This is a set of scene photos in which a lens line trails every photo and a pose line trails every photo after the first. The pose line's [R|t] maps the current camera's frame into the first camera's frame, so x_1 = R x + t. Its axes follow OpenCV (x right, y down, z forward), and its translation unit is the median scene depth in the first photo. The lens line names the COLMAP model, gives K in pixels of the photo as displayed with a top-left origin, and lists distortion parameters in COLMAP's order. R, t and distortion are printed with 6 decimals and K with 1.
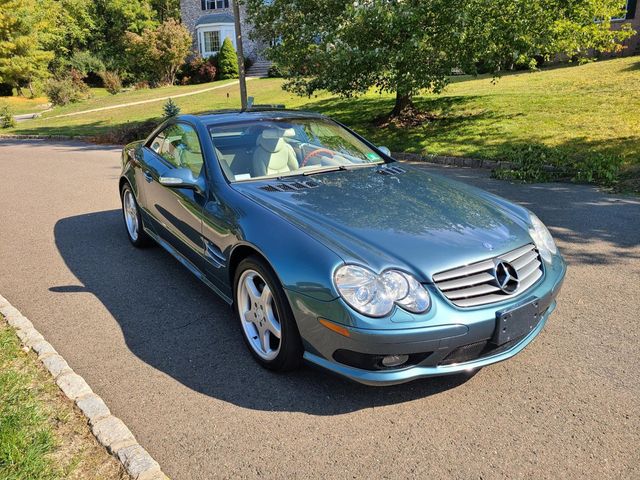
lens RADIAL K [[478.2, 0, 321.3], [0, 478.2, 234.5], [0, 0, 1]] dist [0.061144, -0.041543]
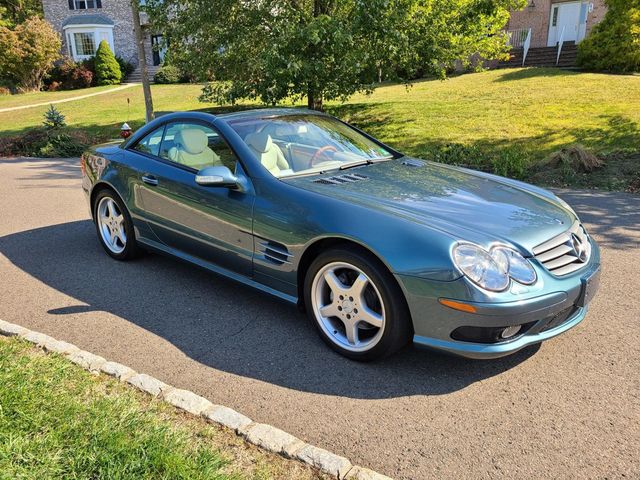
lens RADIAL K [[478.5, 0, 316.1], [0, 478.5, 240.0], [0, 0, 1]] dist [0.062398, -0.042420]
pose [[0.967392, -0.068238, 0.243917, -0.245154], [0.070844, 0.997486, -0.001918, 0.015762], [-0.243173, 0.019136, 0.969794, 0.032725]]
